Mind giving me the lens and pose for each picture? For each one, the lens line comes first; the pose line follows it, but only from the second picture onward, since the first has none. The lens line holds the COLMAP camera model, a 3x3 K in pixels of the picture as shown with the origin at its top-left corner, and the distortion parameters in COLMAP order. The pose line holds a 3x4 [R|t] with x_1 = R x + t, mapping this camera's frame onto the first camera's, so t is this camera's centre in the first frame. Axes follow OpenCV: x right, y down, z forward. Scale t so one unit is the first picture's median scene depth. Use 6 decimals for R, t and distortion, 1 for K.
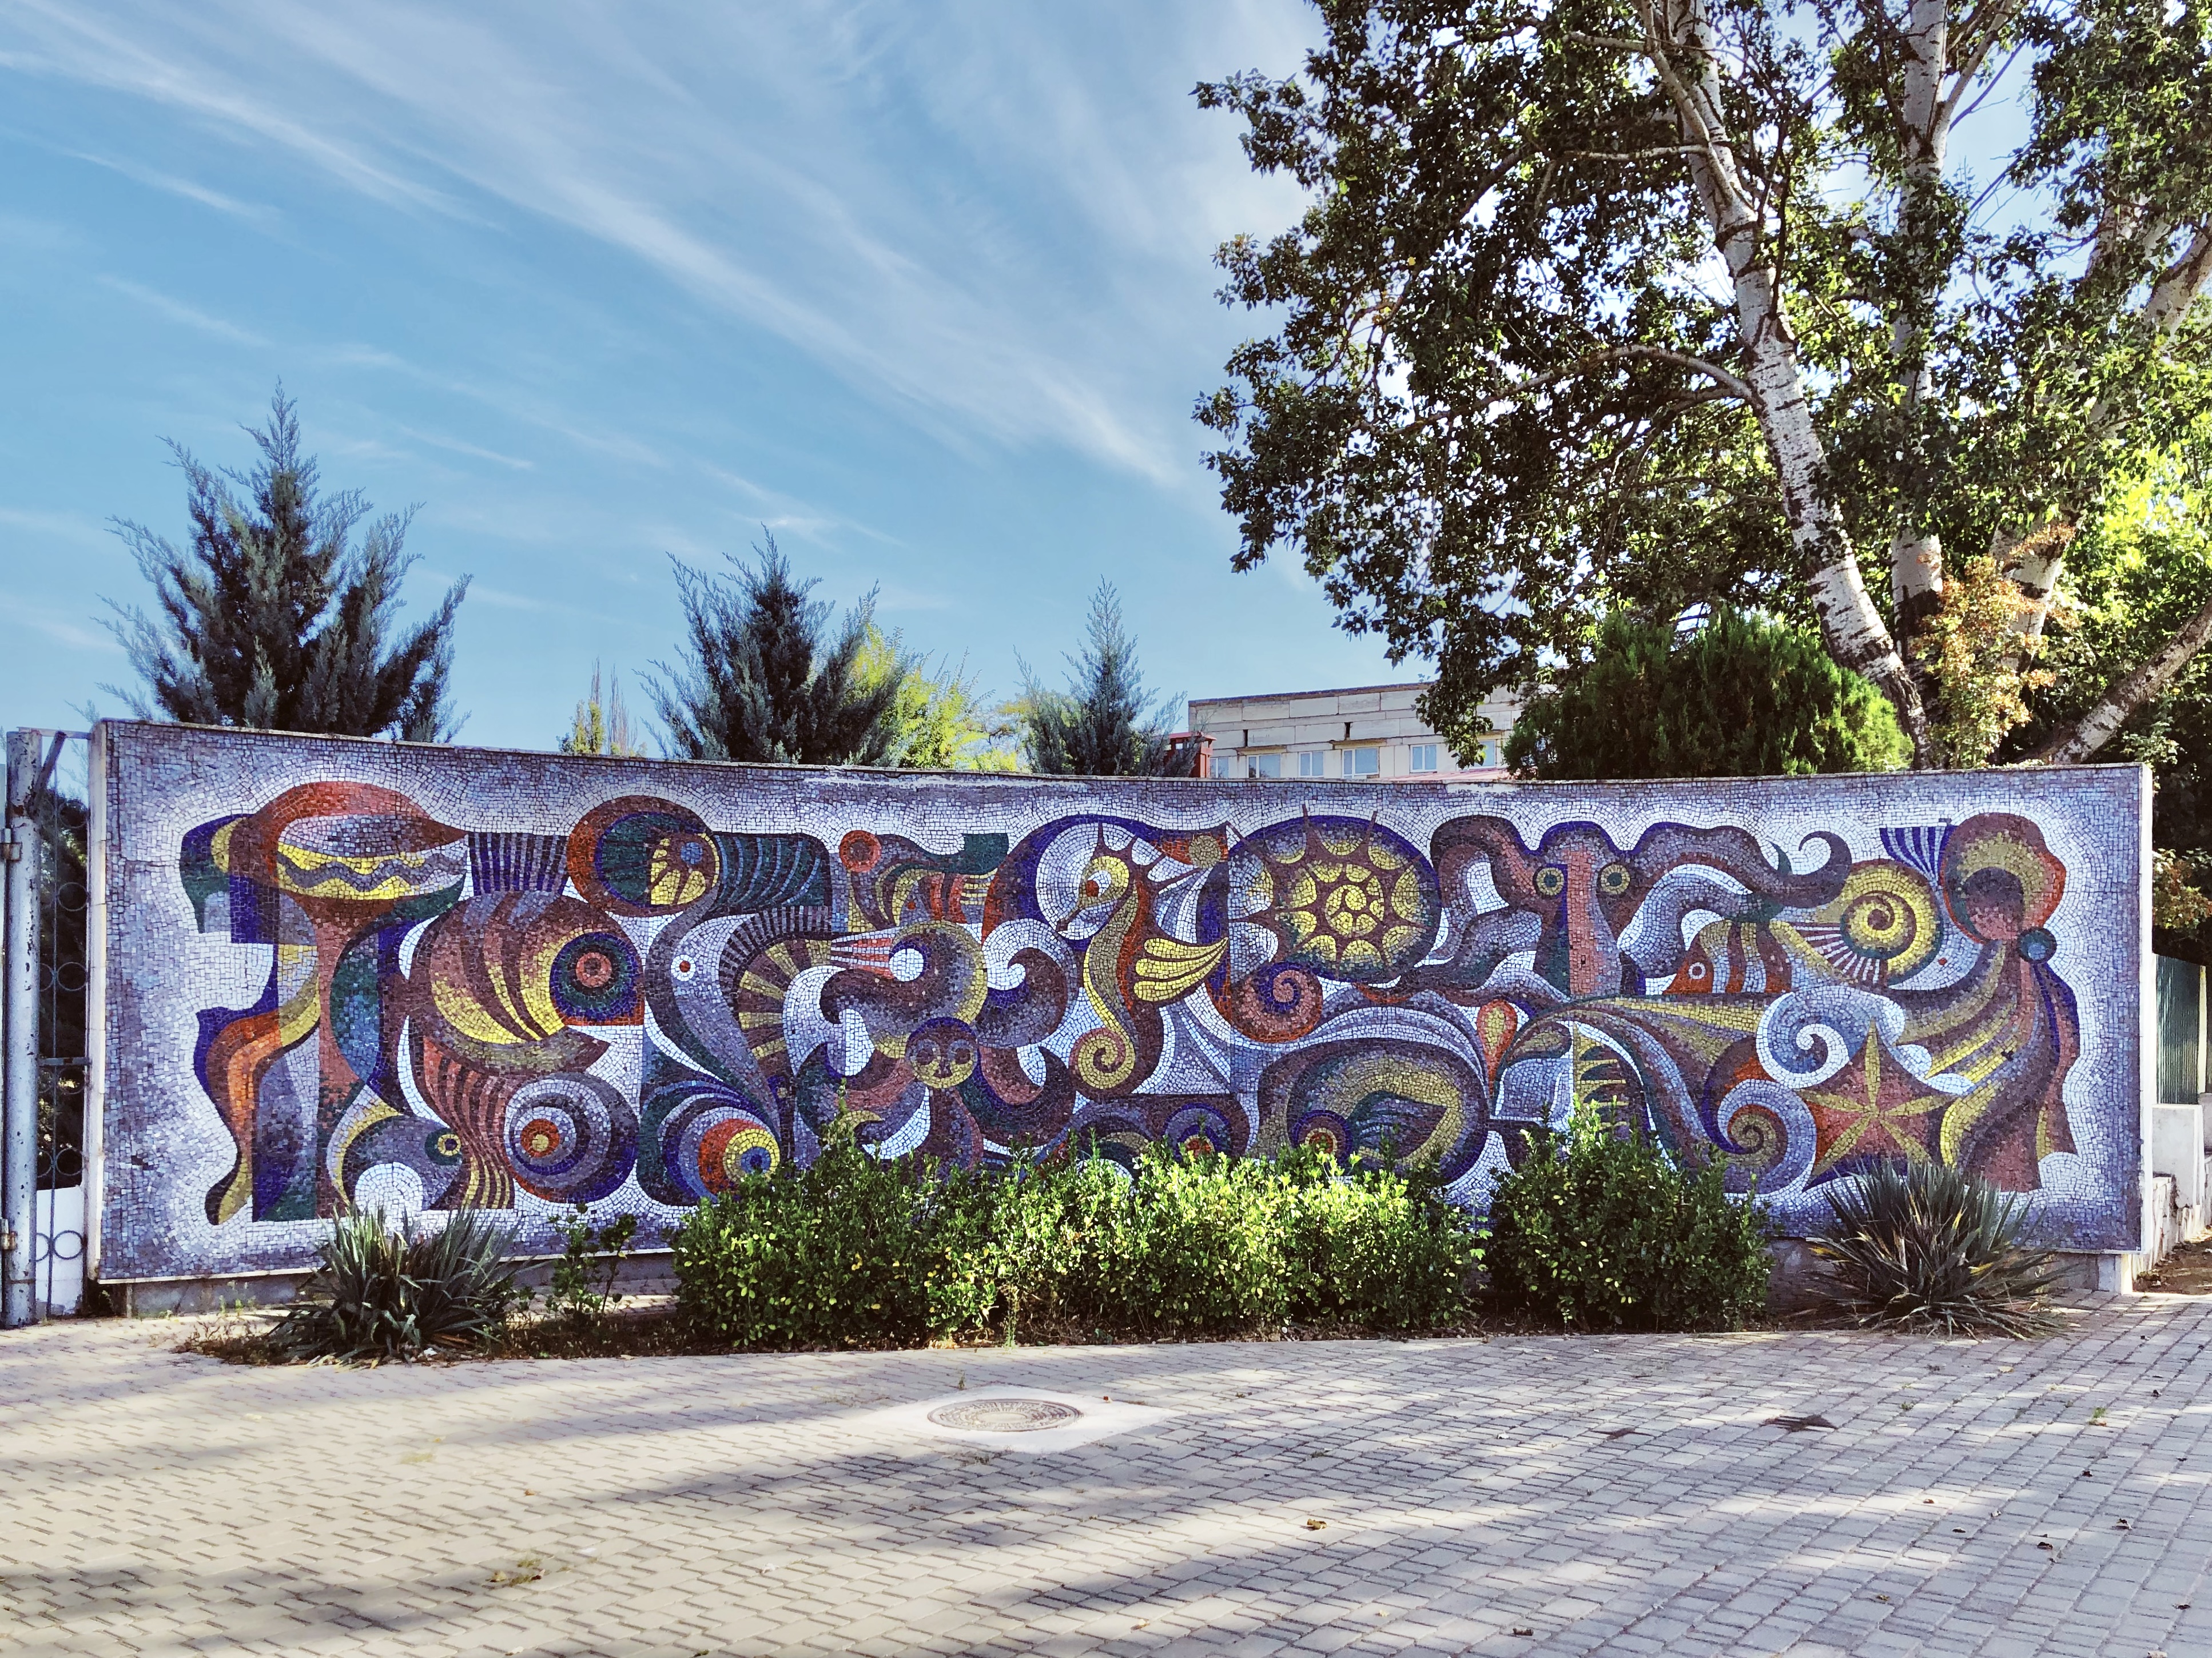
lens RADIAL K [[1875.2, 0, 1135.1], [0, 1875.2, 999.9], [0, 0, 1]] dist [-0.008165, 0.013702]
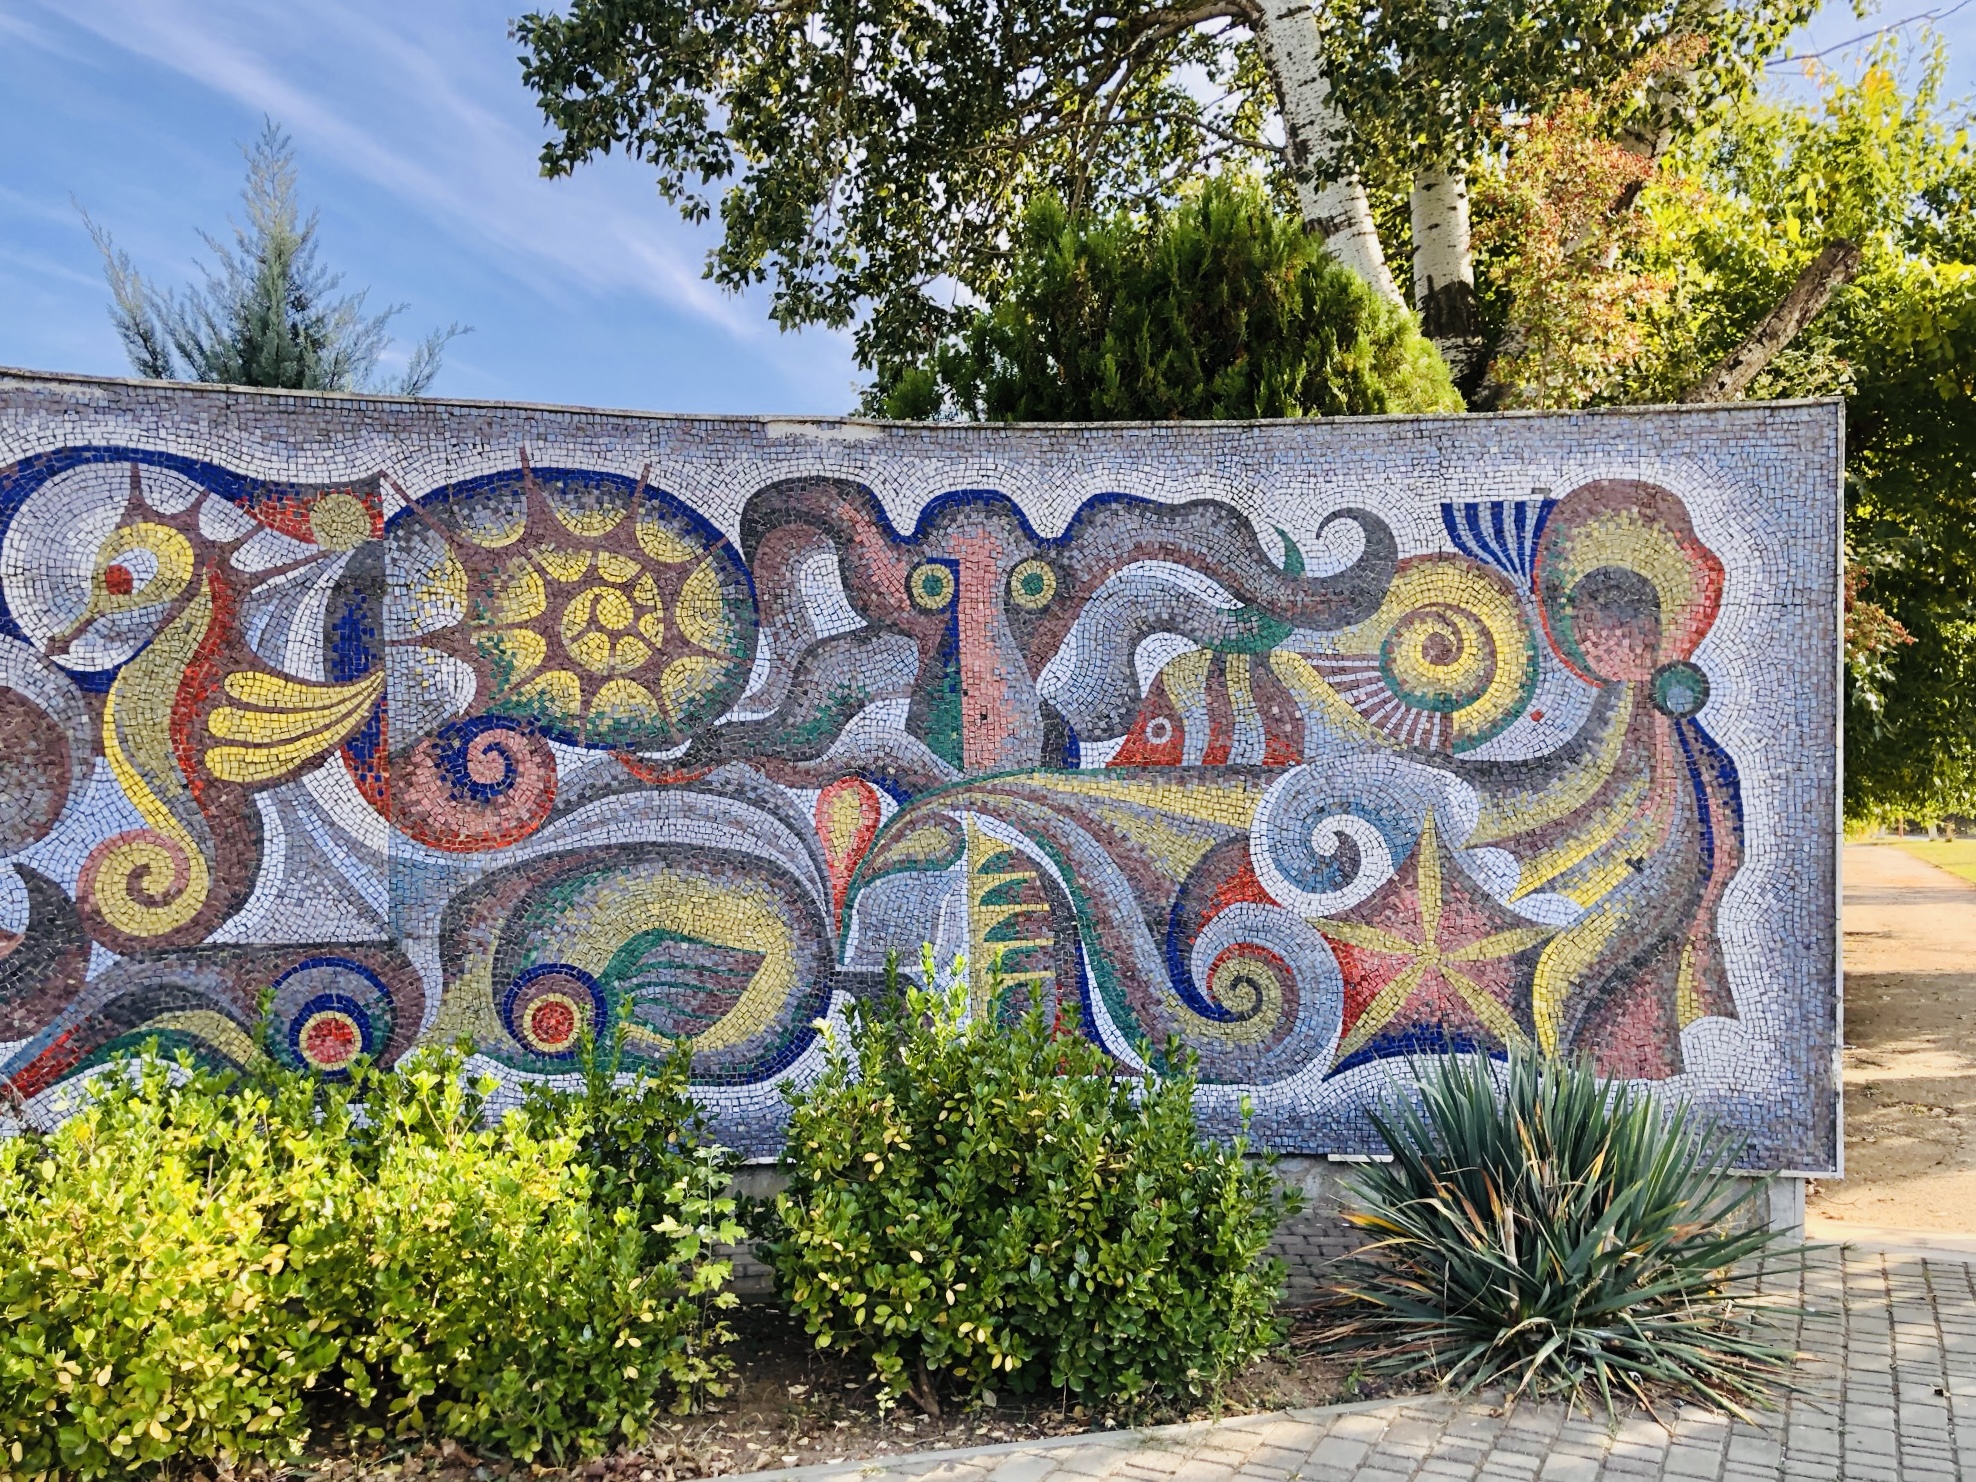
lens RADIAL K [[1636.7, 0, 983.2], [0, 1636.7, 828.6], [0, 0, 1]] dist [0.000335, -0.006271]
pose [[0.986813, -0.005881, 0.161756, 0.149688], [0.004097, 0.999927, 0.011359, 0.010259], [-0.161811, -0.010546, 0.986765, 0.469055]]
